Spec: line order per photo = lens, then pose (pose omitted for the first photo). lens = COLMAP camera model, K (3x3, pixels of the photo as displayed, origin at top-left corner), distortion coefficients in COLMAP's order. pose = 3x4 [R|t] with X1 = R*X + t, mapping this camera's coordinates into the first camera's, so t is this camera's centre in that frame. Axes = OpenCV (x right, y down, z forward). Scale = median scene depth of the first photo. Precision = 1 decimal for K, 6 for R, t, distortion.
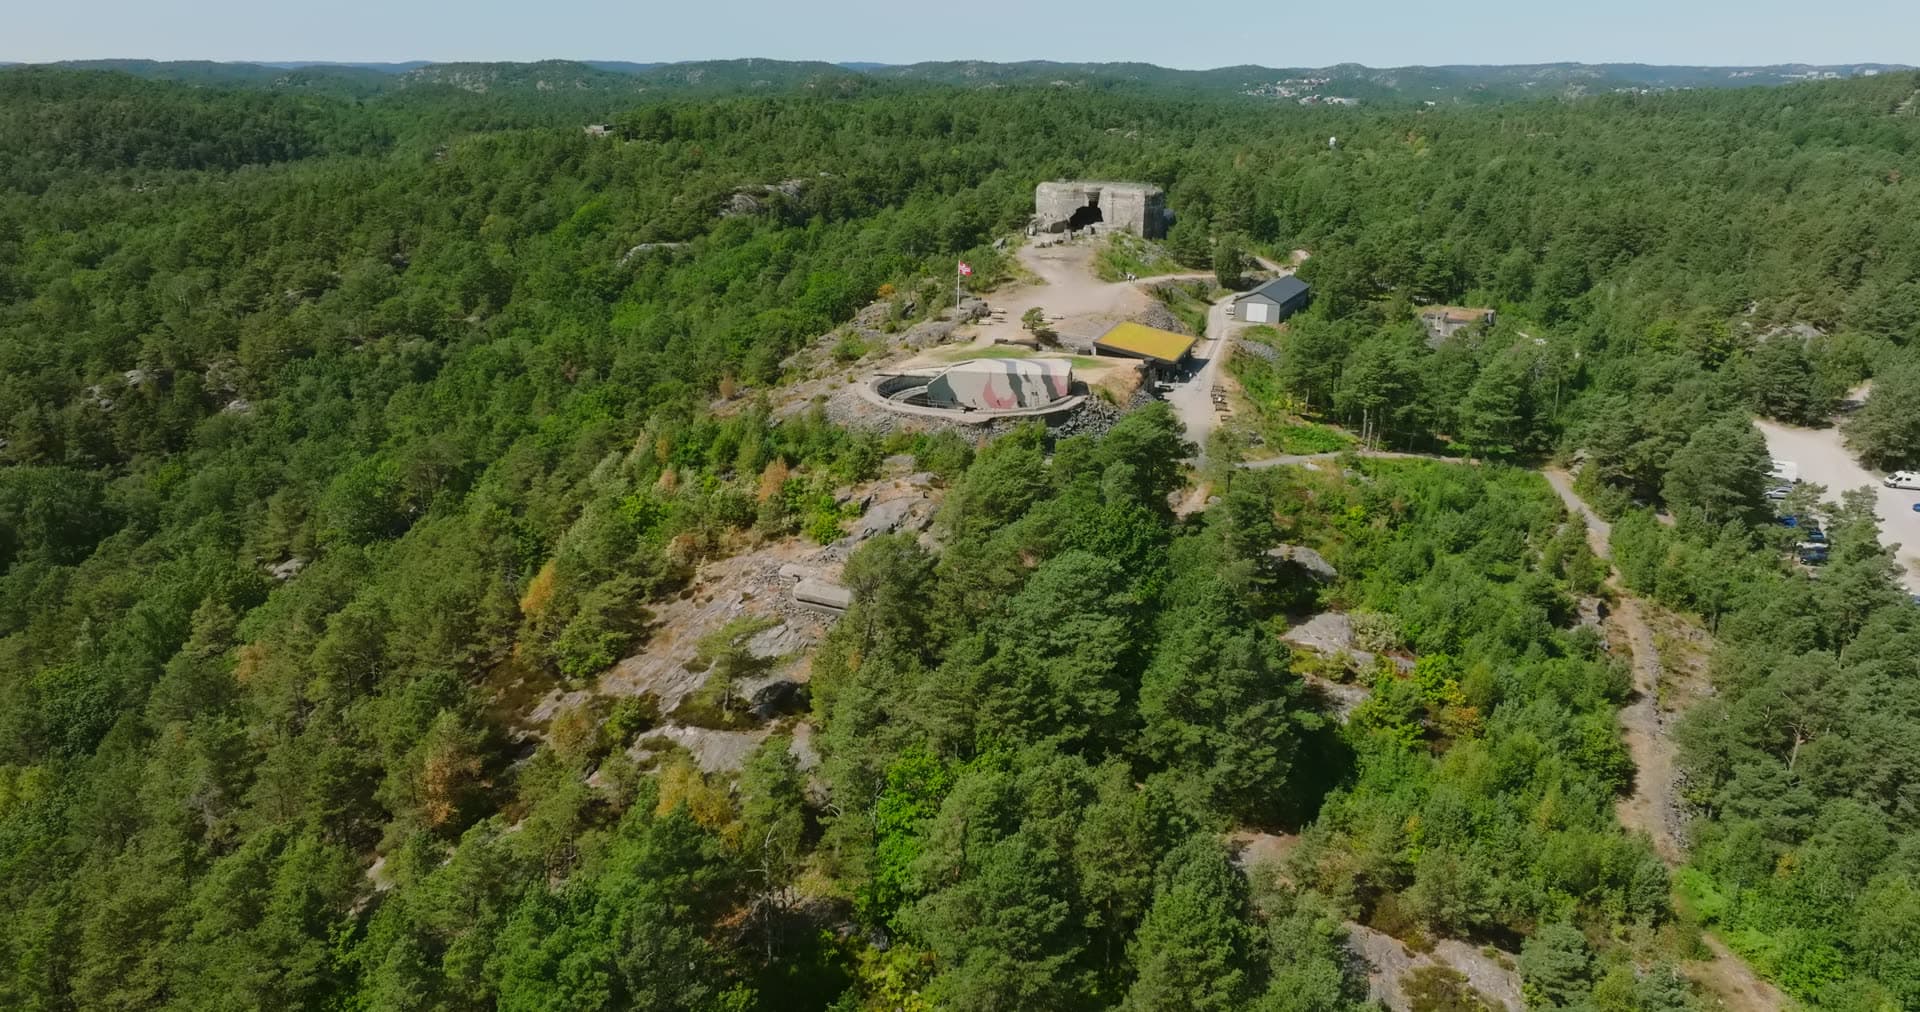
lens RADIAL K [[1352.2, 0, 953.7], [0, 1352.2, 503.4], [0, 0, 1]] dist [-0.001075, 0.015545]
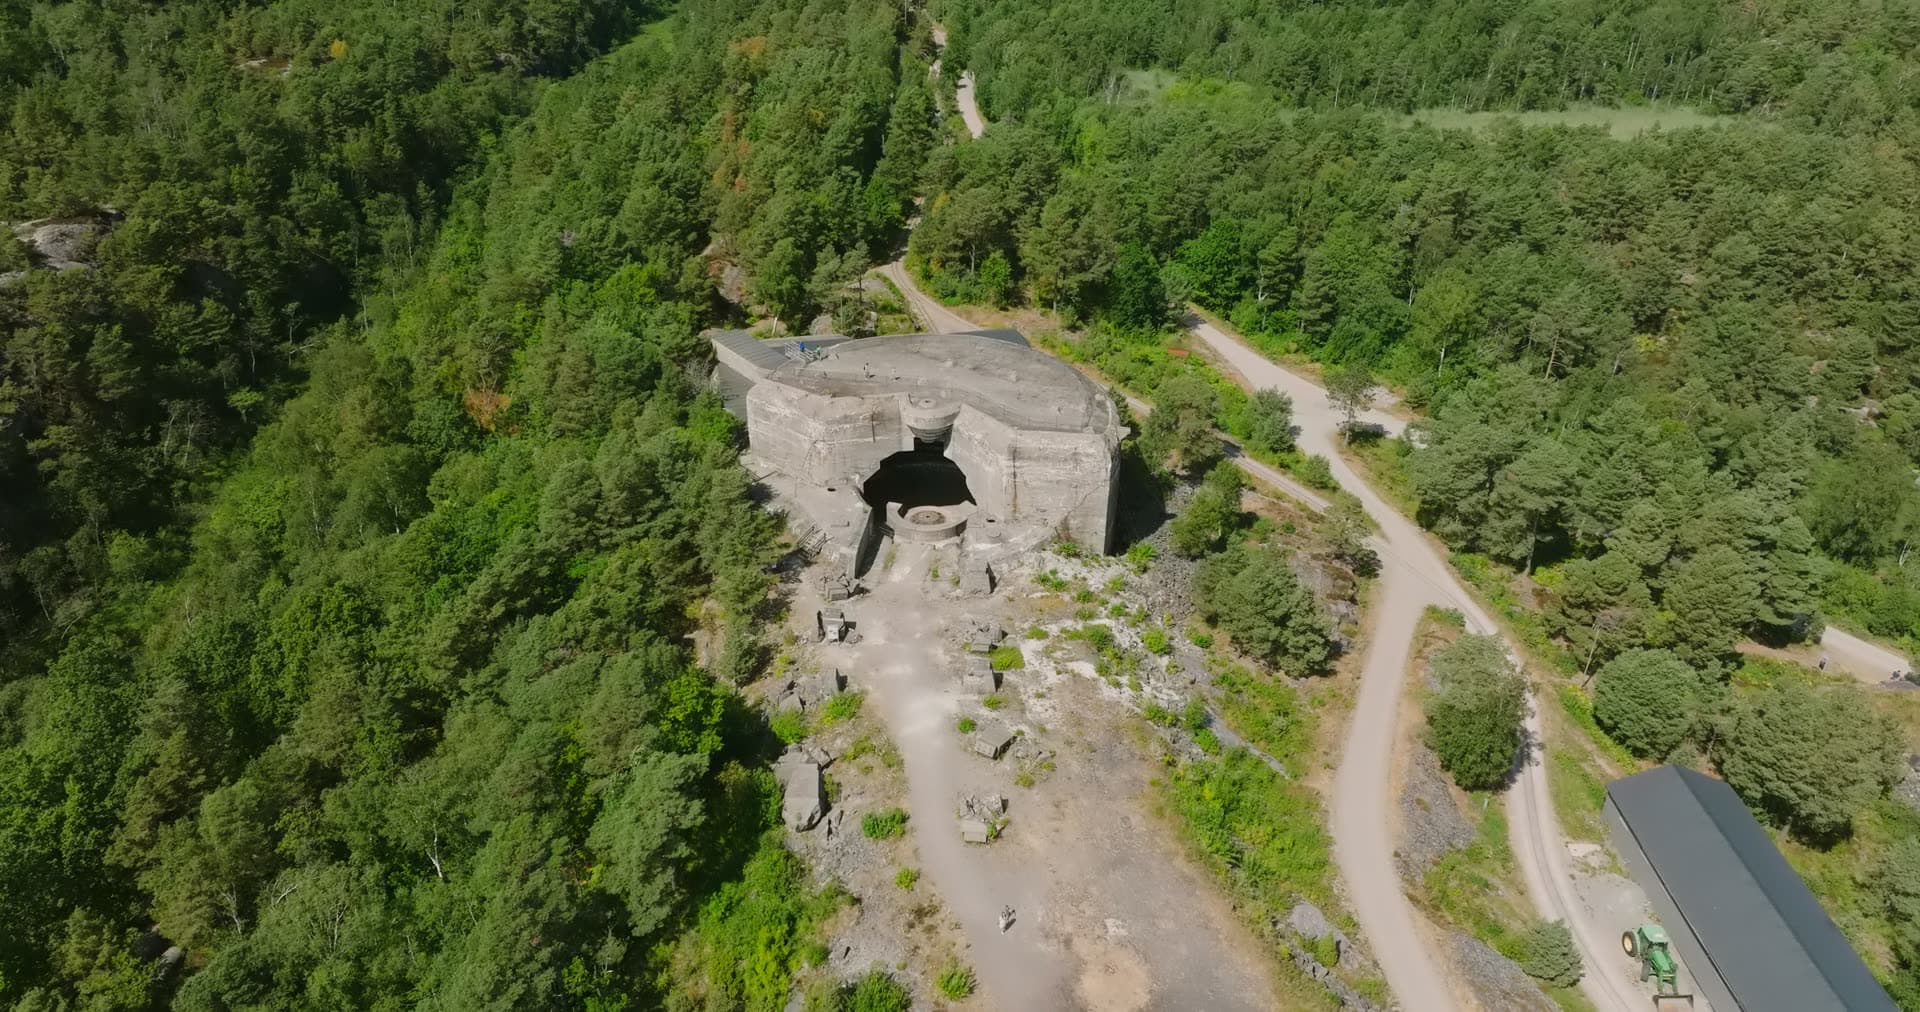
lens RADIAL K [[1352.2, 0, 957.8], [0, 1352.2, 497.0], [0, 0, 1]] dist [-0.001075, 0.015545]
pose [[0.896407, -0.216138, 0.386960, -0.046664], [0.126427, 0.961460, 0.244154, -0.393623], [-0.424818, -0.169940, 0.889185, 0.883525]]
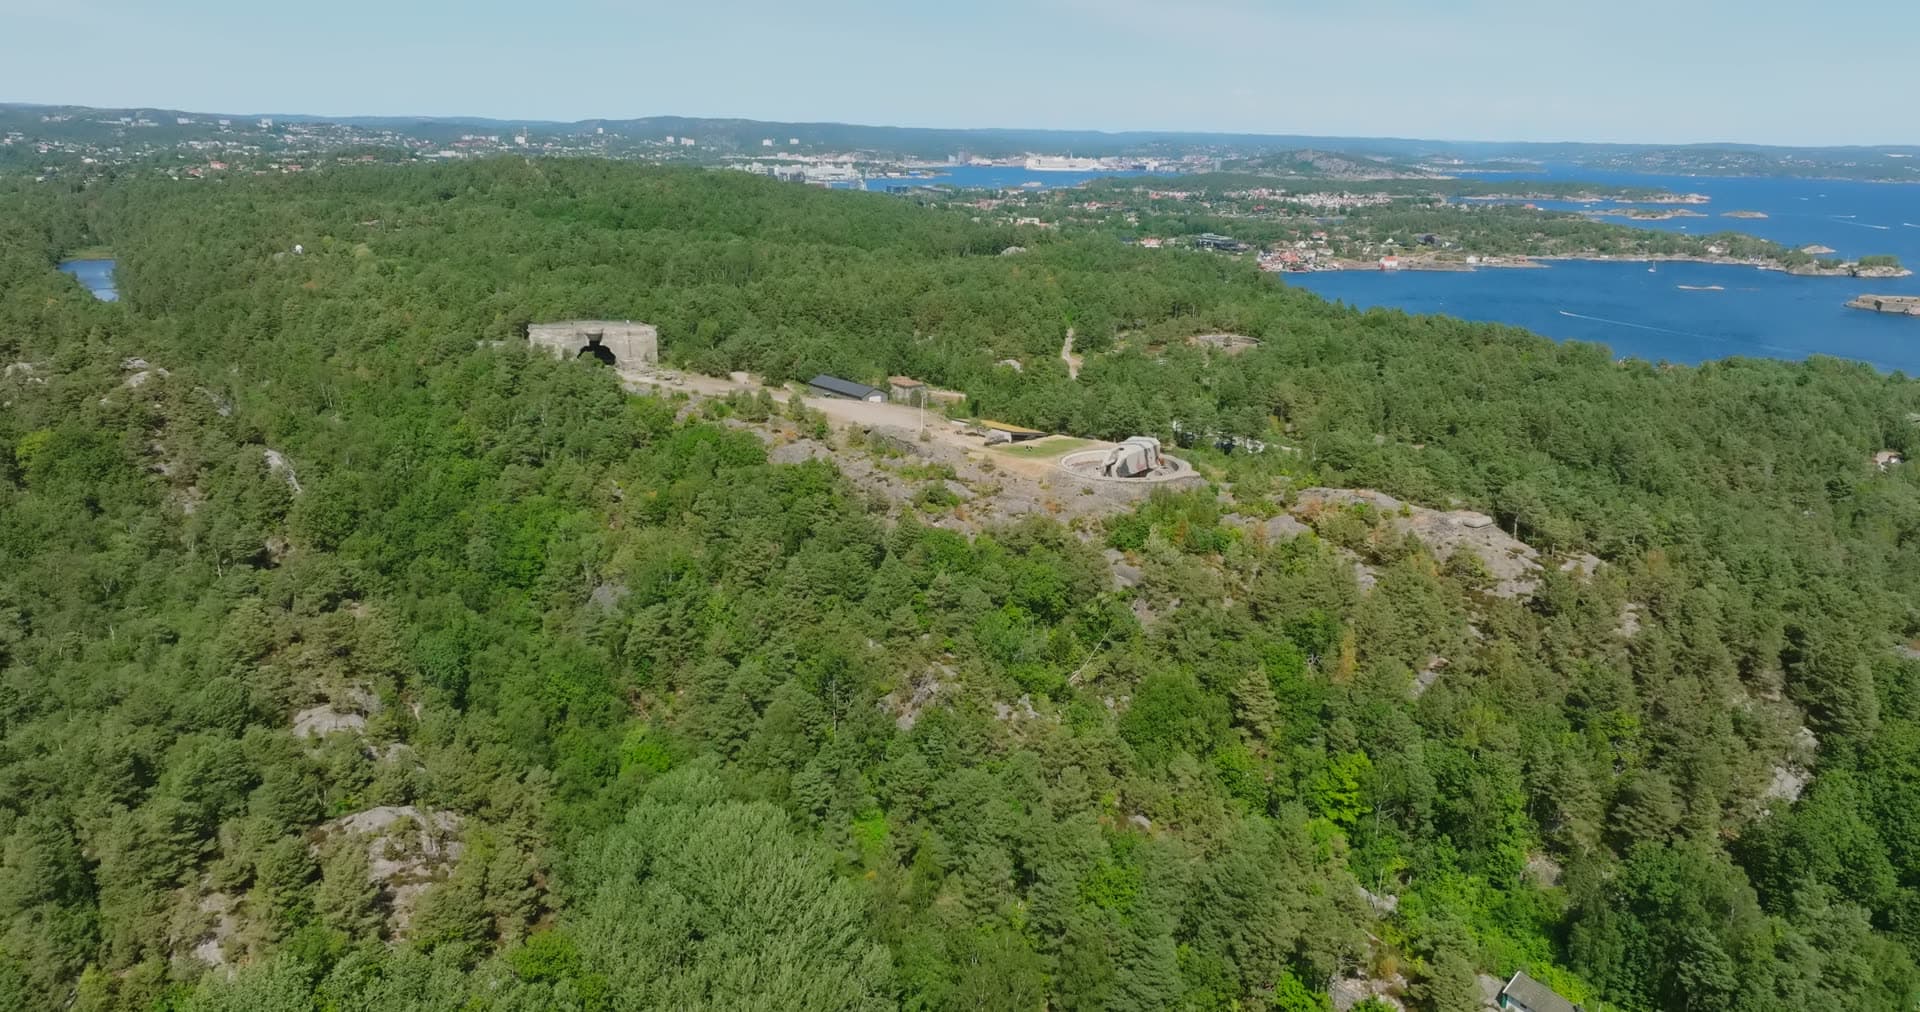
lens RADIAL K [[1352.2, 0, 973.4], [0, 1352.2, 505.6], [0, 0, 1]] dist [-0.001075, 0.015545]
pose [[0.421360, -0.239791, 0.874618, -1.058201], [0.260543, 0.955762, 0.136518, -0.215173], [-0.868662, 0.170352, 0.465196, 0.277659]]
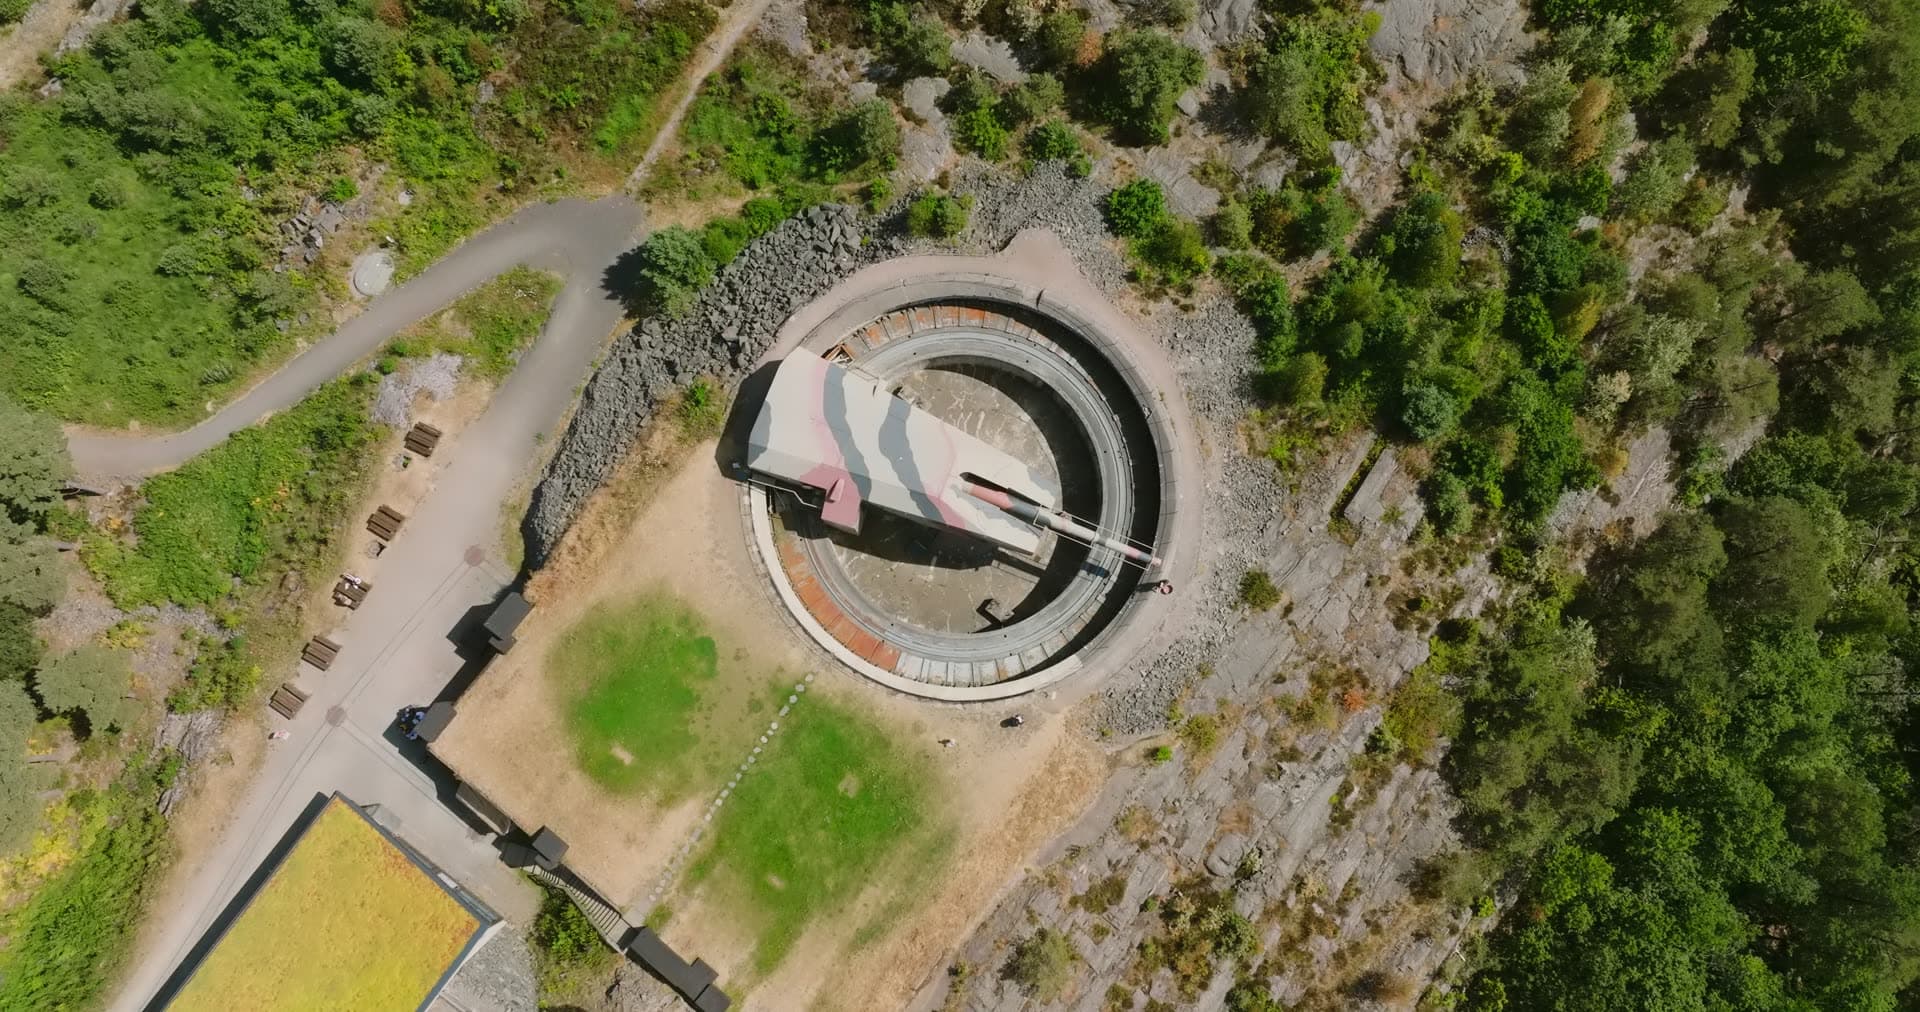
lens RADIAL K [[1352.2, 0, 966.9], [0, 1352.2, 478.0], [0, 0, 1]] dist [-0.001075, 0.015545]
pose [[-0.953772, -0.300337, 0.010824, 0.005510], [0.064395, -0.169053, 0.983501, -0.384670], [-0.293552, 0.938733, 0.180578, 0.634390]]
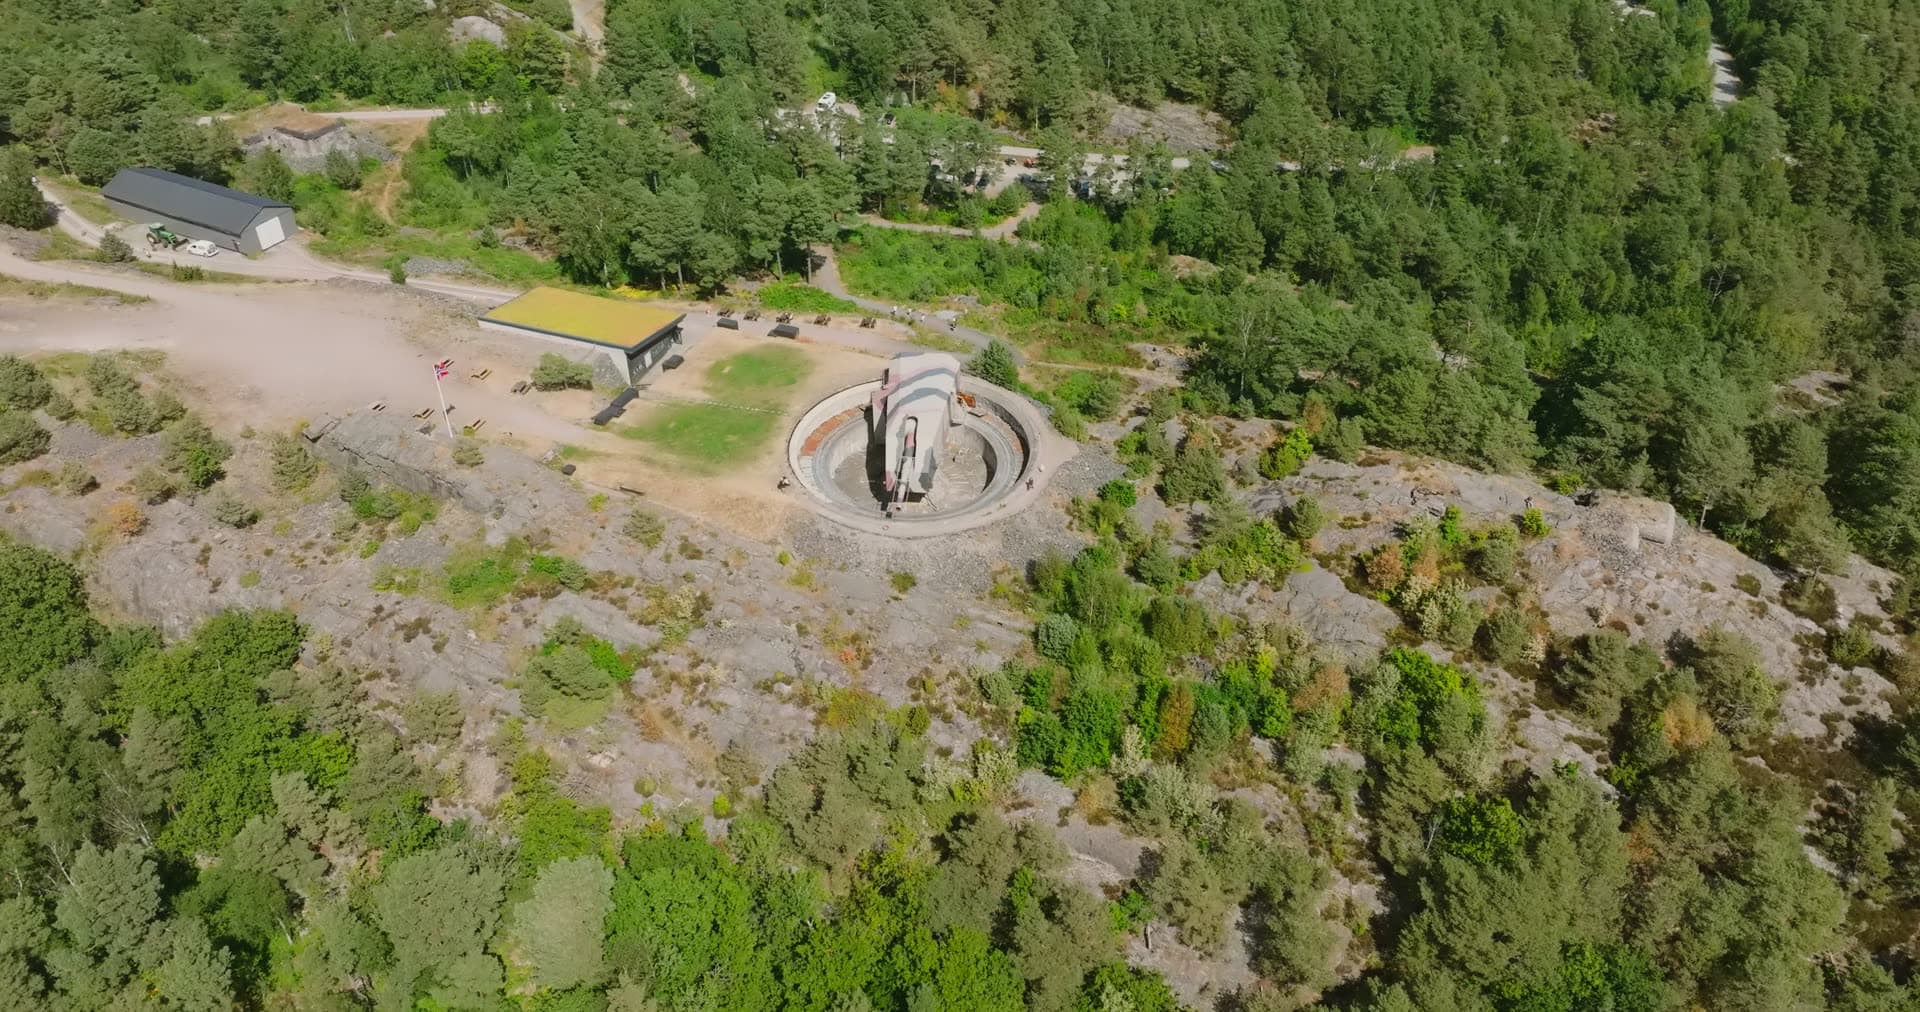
lens RADIAL K [[1352.2, 0, 973.1], [0, 1352.2, 510.8], [0, 0, 1]] dist [-0.001075, 0.015545]
pose [[-0.004808, -0.621834, 0.783134, -0.448005], [0.288311, 0.749026, 0.596521, -0.367594], [-0.957525, 0.228654, 0.175680, 0.580405]]
